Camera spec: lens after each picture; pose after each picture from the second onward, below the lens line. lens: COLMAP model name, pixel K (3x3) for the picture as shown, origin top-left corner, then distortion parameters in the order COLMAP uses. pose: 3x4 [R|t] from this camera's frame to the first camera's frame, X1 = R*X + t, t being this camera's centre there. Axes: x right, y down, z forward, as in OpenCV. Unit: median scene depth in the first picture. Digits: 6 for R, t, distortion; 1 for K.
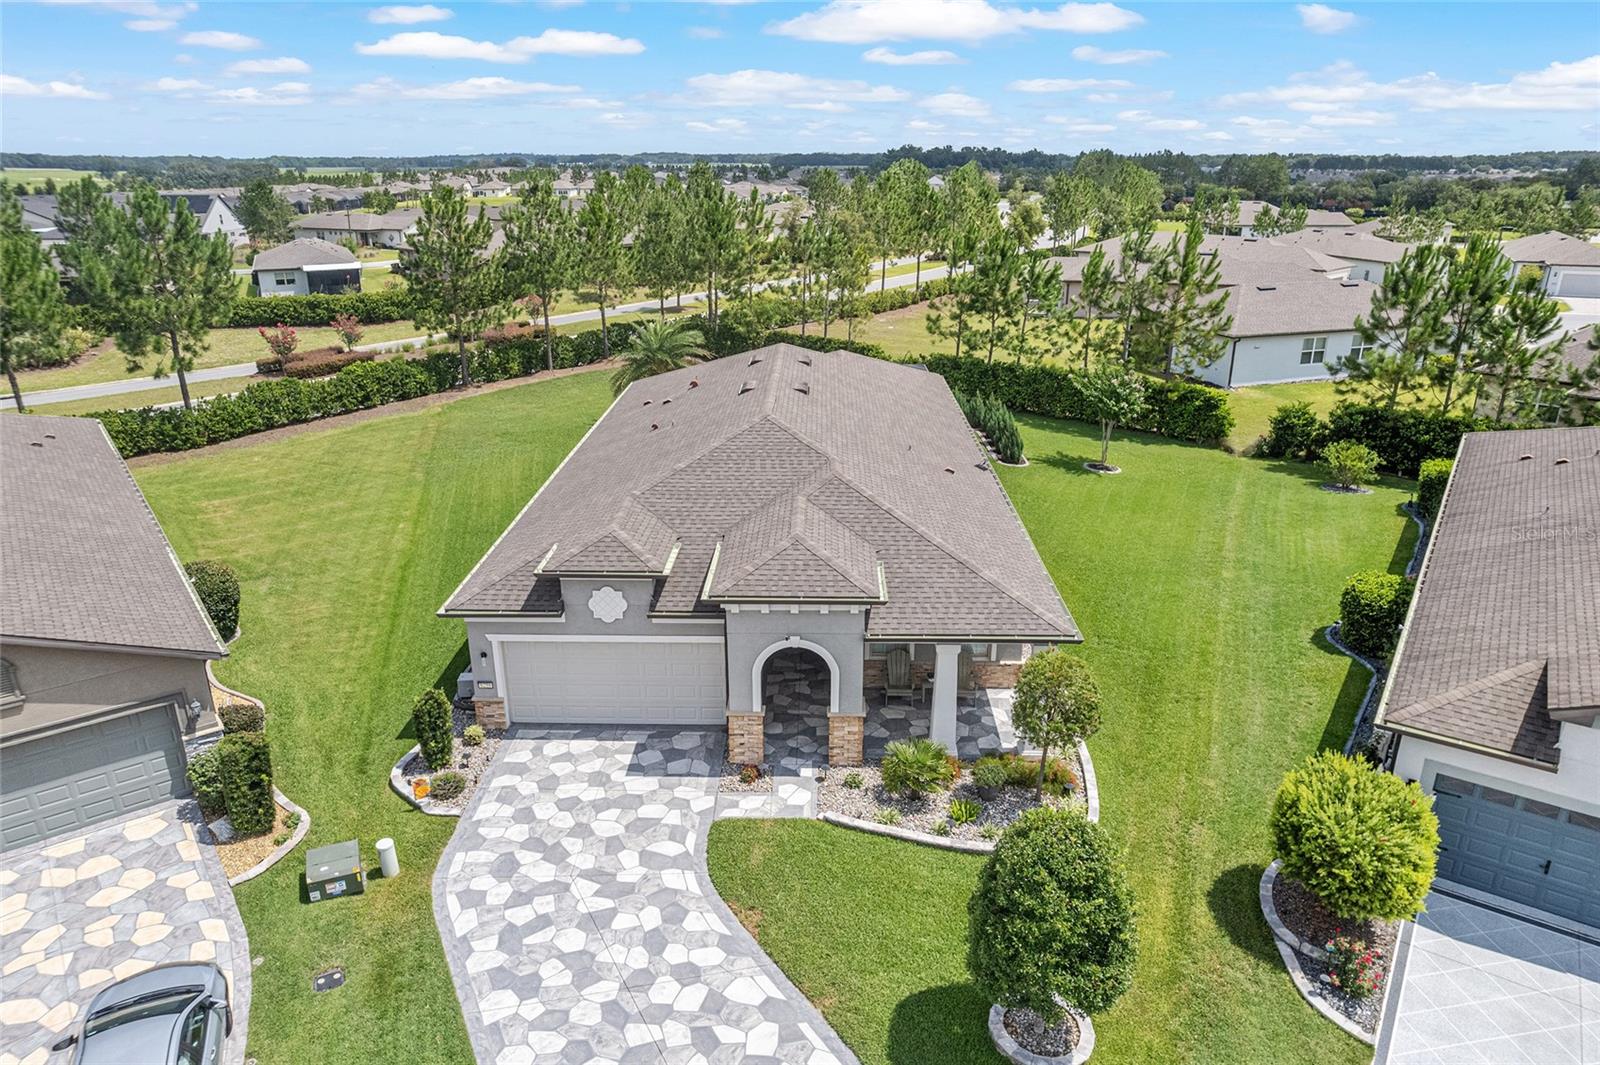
lens RADIAL K [[1054.6, 0, 800.0], [0, 1054.6, 532.5], [0, 0, 1]] dist [-0.086458, 0.076162]
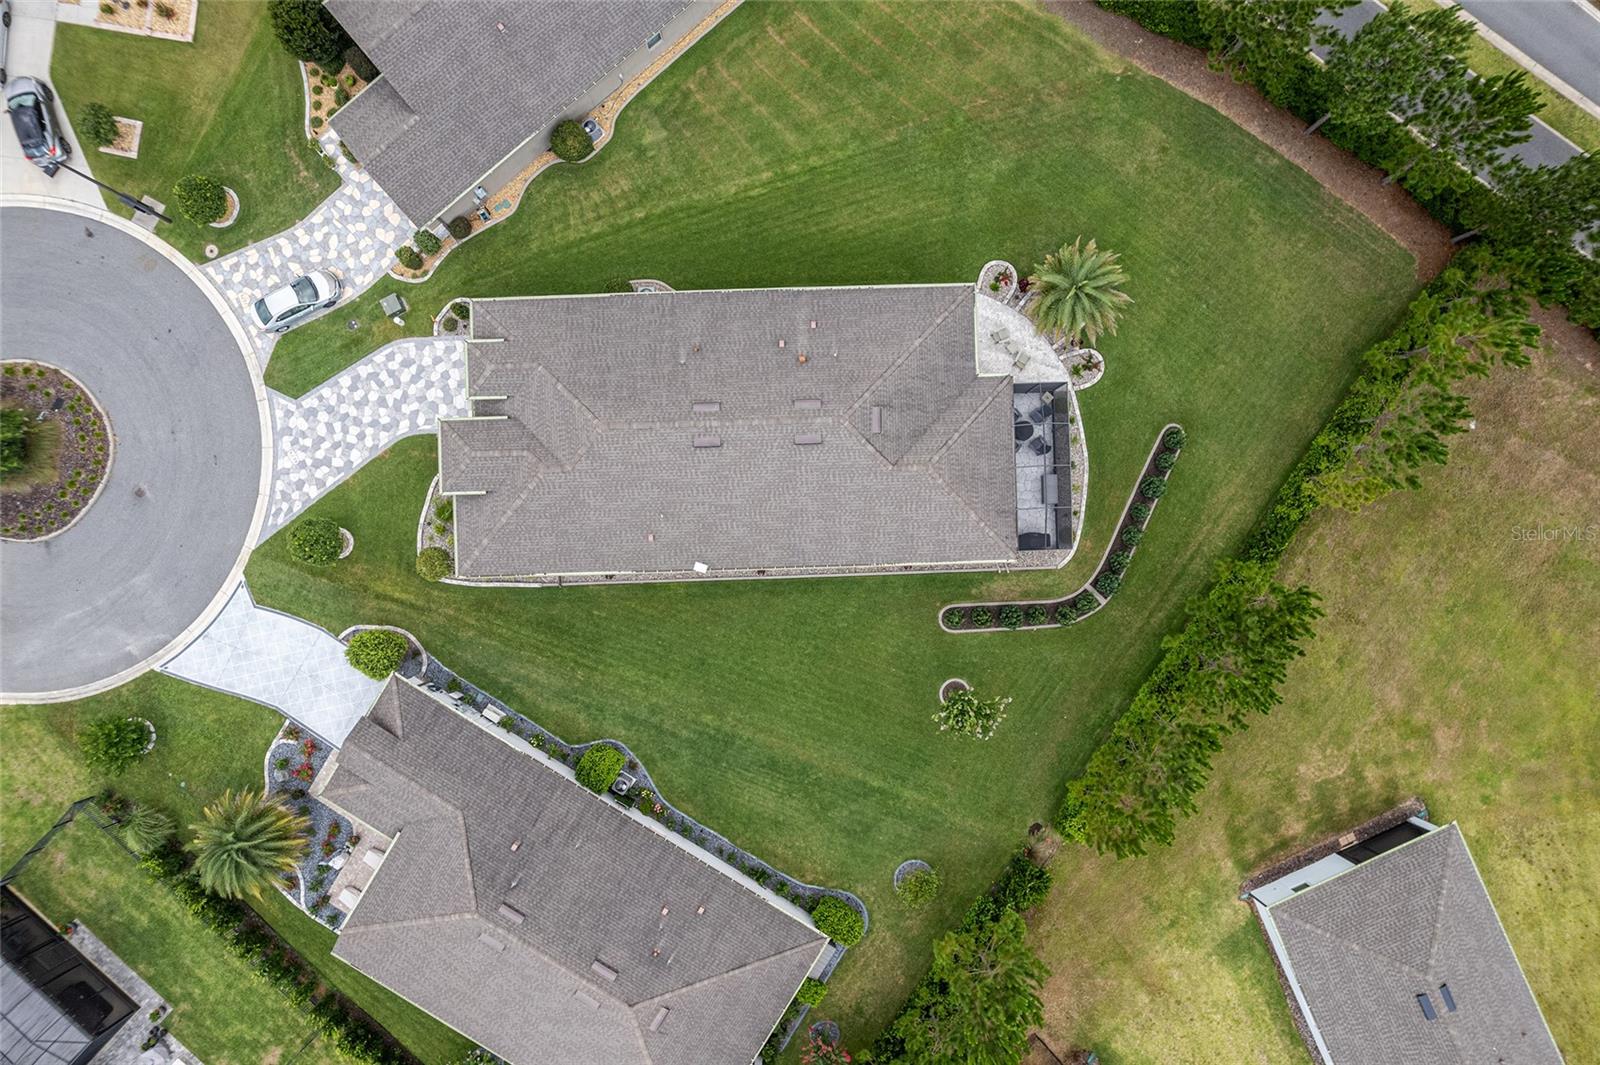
lens RADIAL K [[1058.7, 0, 800.0], [0, 1058.7, 532.5], [0, 0, 1]] dist [-0.083326, 0.079580]
pose [[0.054760, 0.998460, -0.008890, 0.205117], [-0.349685, 0.027516, 0.936463, -2.161905], [0.935266, -0.048172, 0.350653, 0.797998]]
